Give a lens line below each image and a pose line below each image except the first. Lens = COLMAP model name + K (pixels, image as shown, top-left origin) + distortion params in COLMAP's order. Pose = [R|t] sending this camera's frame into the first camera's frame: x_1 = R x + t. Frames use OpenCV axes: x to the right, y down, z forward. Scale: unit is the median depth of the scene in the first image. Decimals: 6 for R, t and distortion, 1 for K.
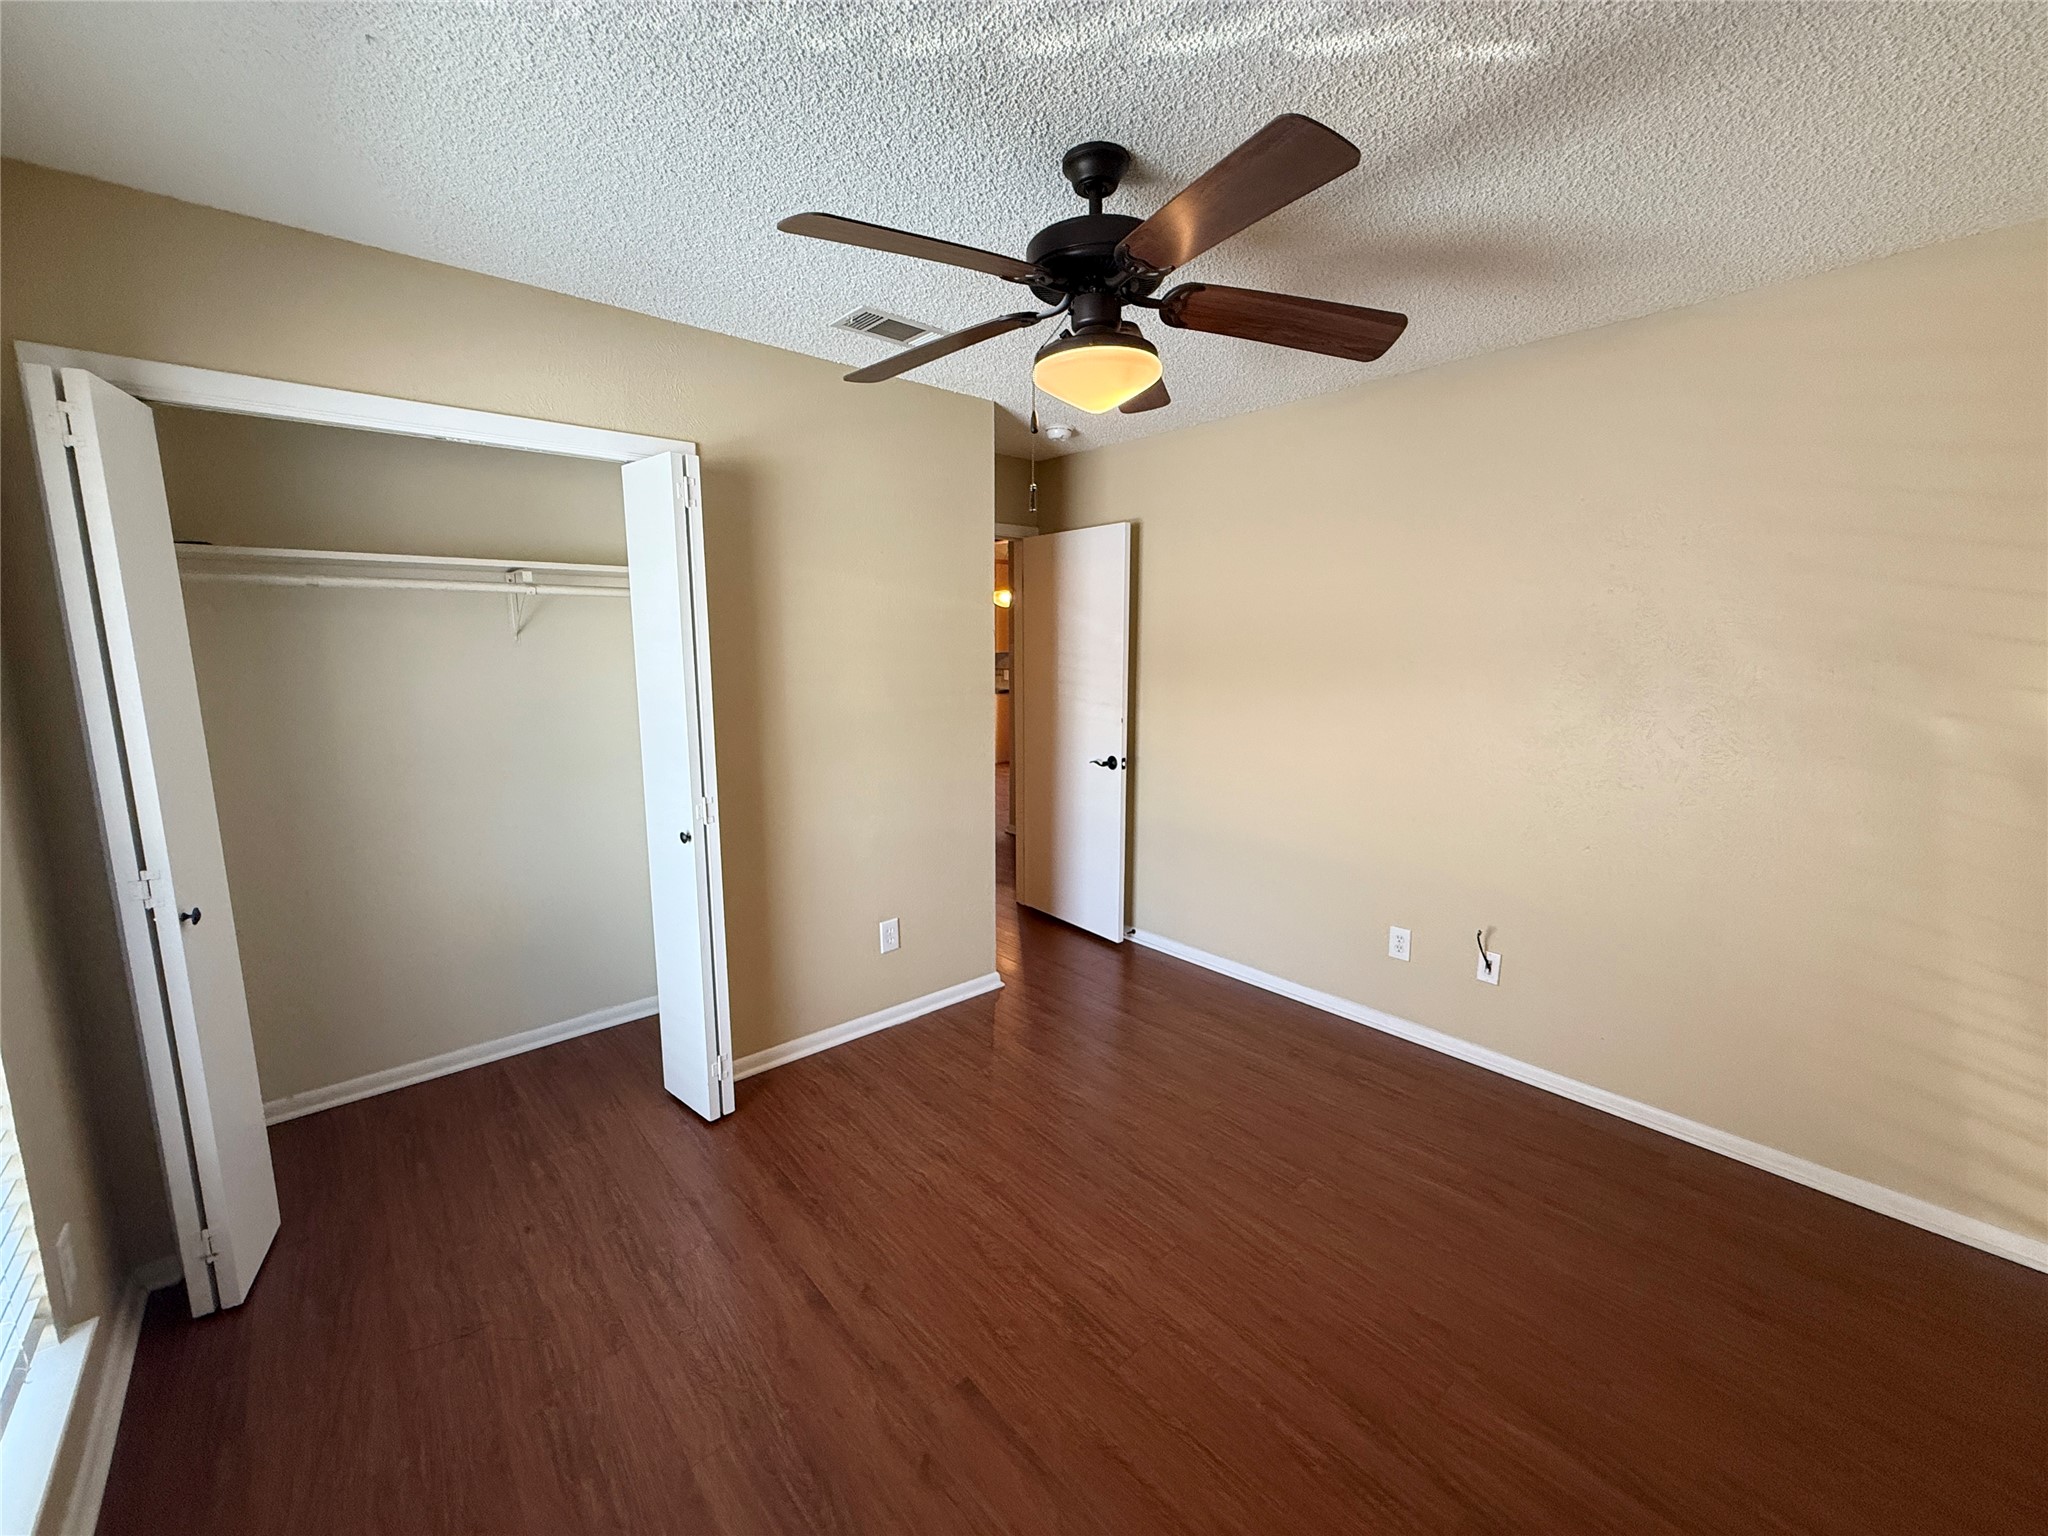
lens RADIAL K [[812.3, 0, 1021.9], [0, 812.3, 762.8], [0, 0, 1]] dist [0.000422, 0.000084]
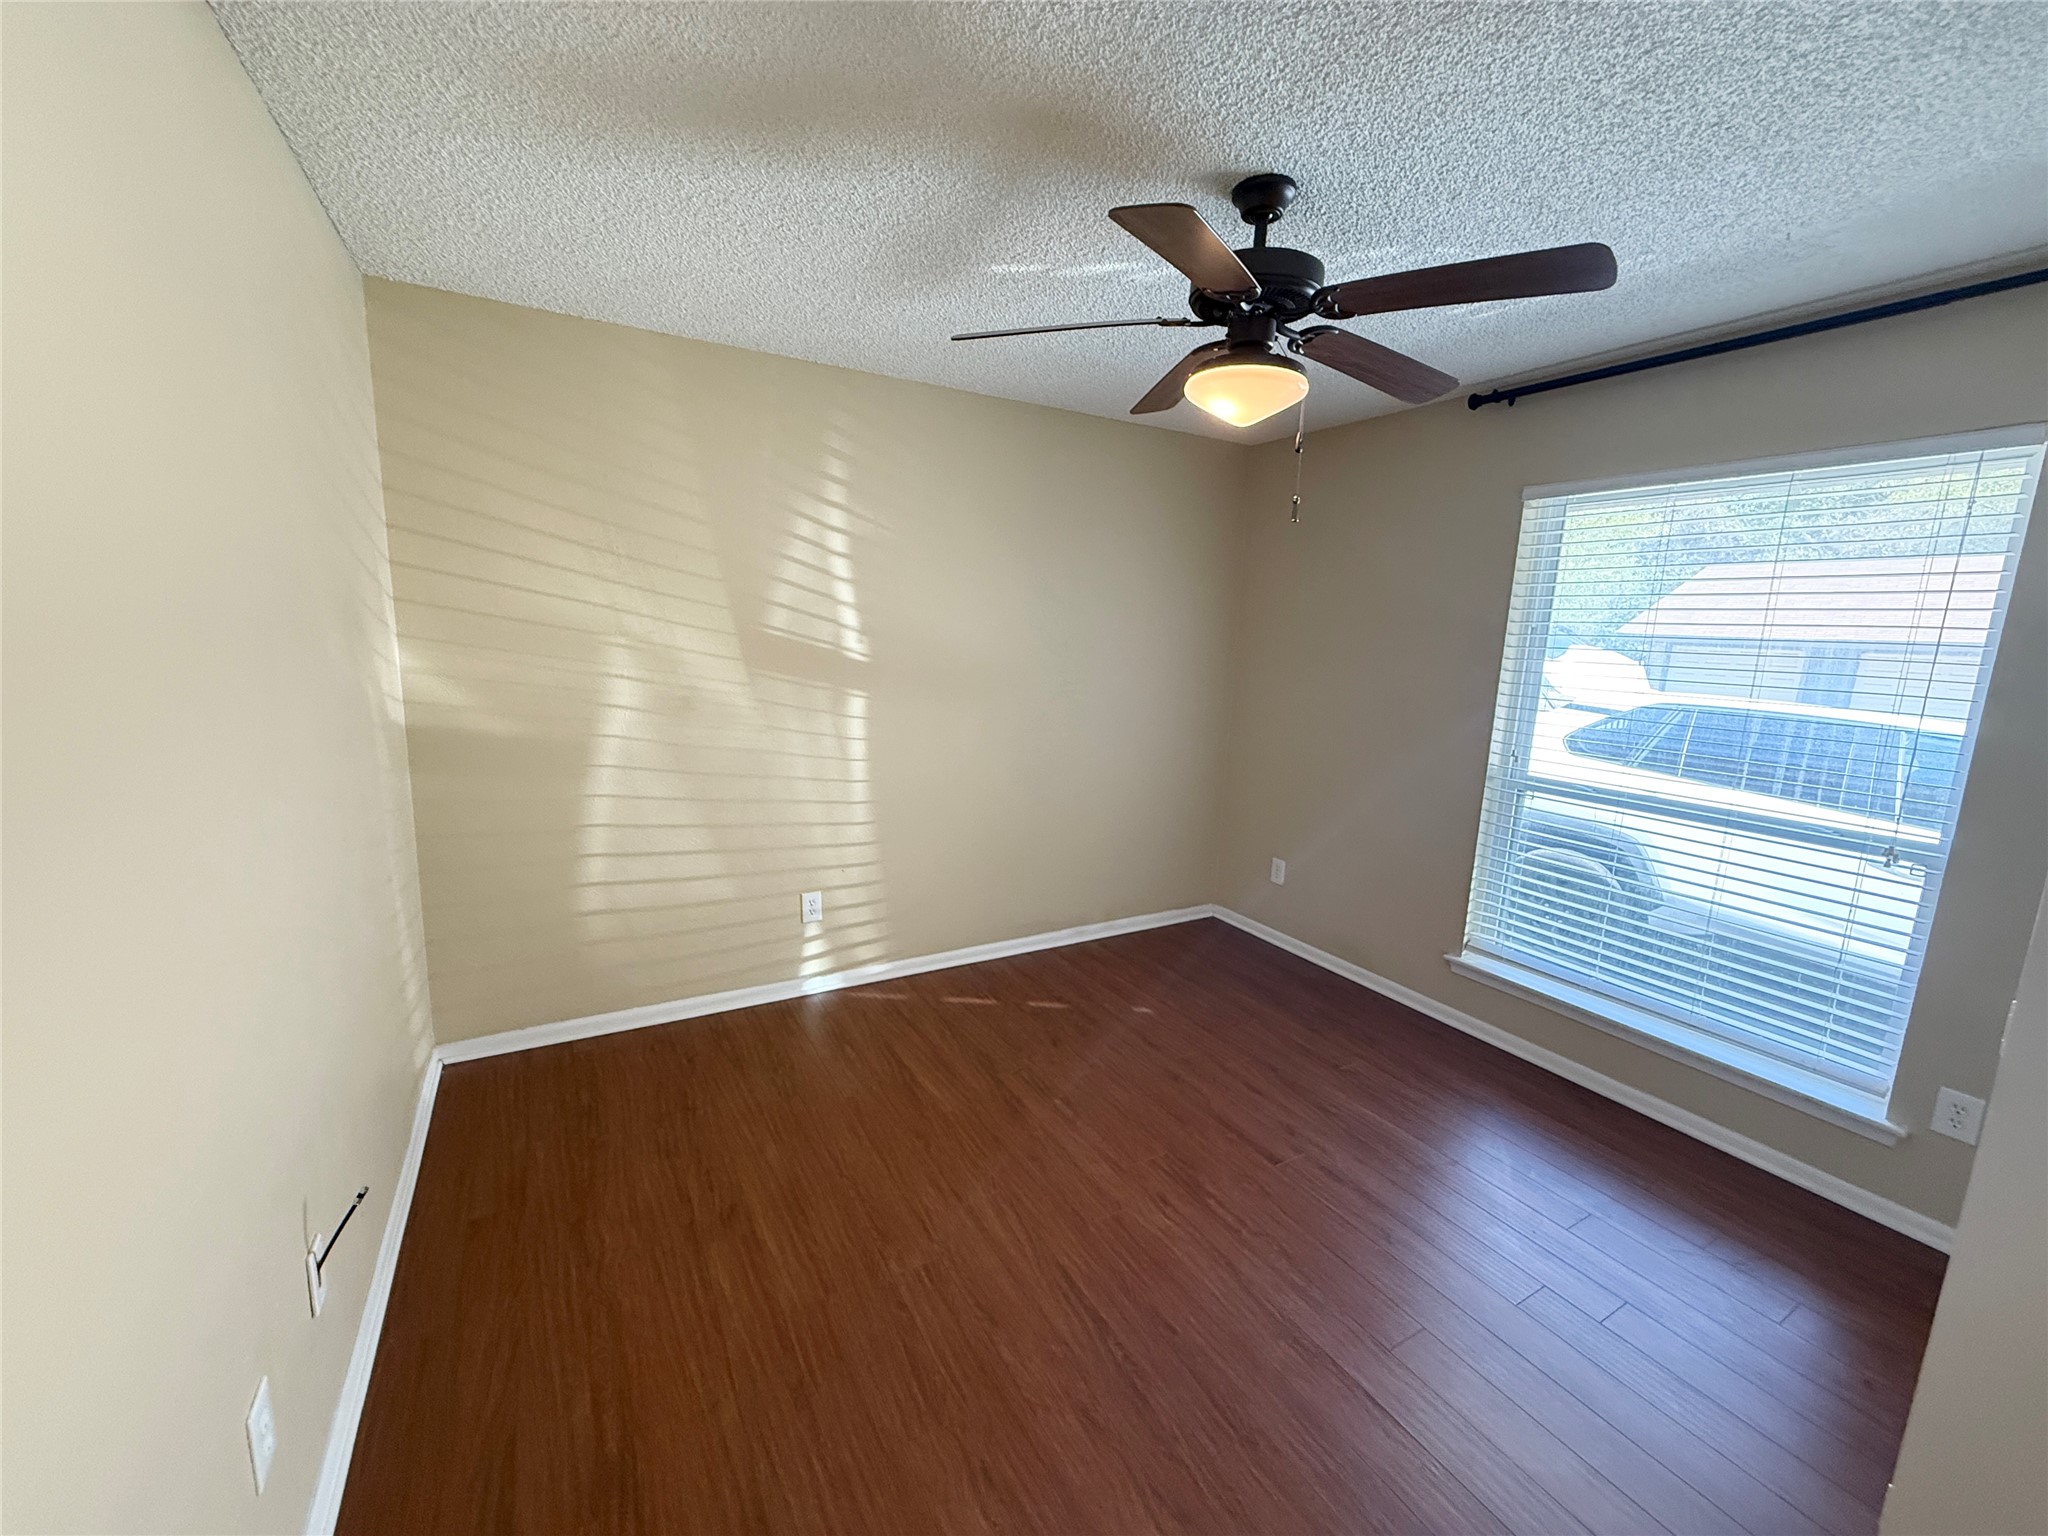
lens RADIAL K [[809.0, 0, 1016.1], [0, 809.0, 764.4], [0, 0, 1]] dist [-0.000406, -0.000117]
pose [[-0.978538, -0.067762, 0.194605, 0.103957], [-0.003126, 0.949158, 0.314784, -0.240327], [-0.206042, 0.307420, -0.928999, 1.545550]]
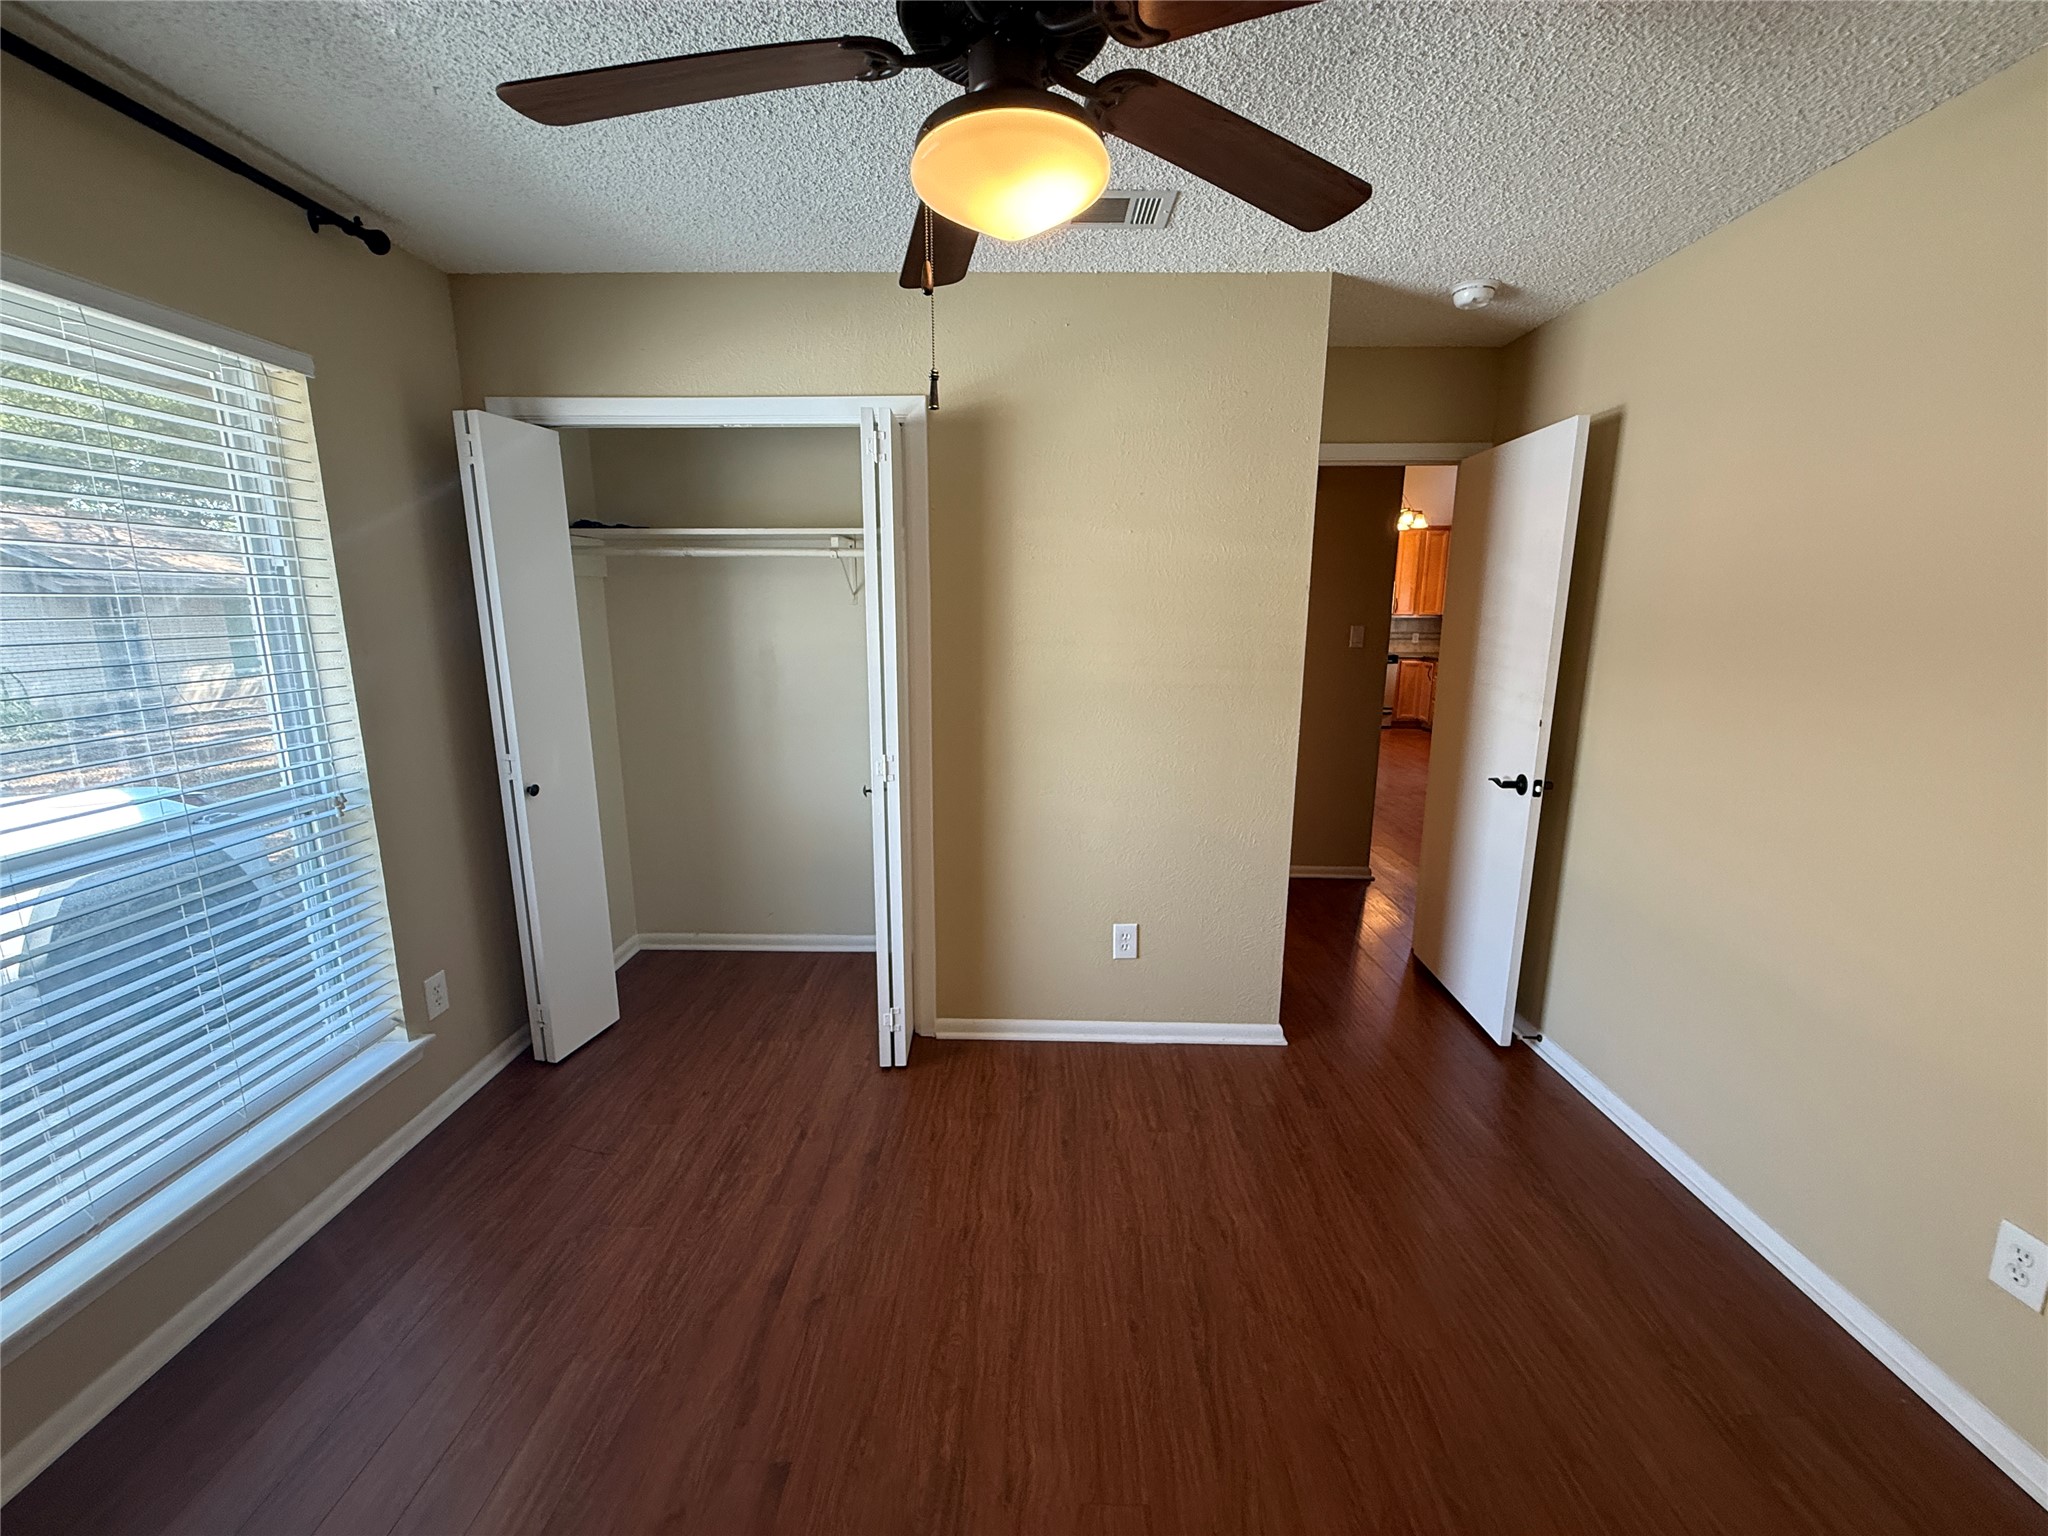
lens RADIAL K [[814.3, 0, 1023.0], [0, 814.3, 764.1], [0, 0, 1]] dist [-0.000401, -0.000129]
pose [[0.738696, 0.132851, -0.660816, 0.413098], [-0.104642, 0.991101, 0.082277, -0.048355], [0.665866, 0.008372, 0.746024, 0.368006]]
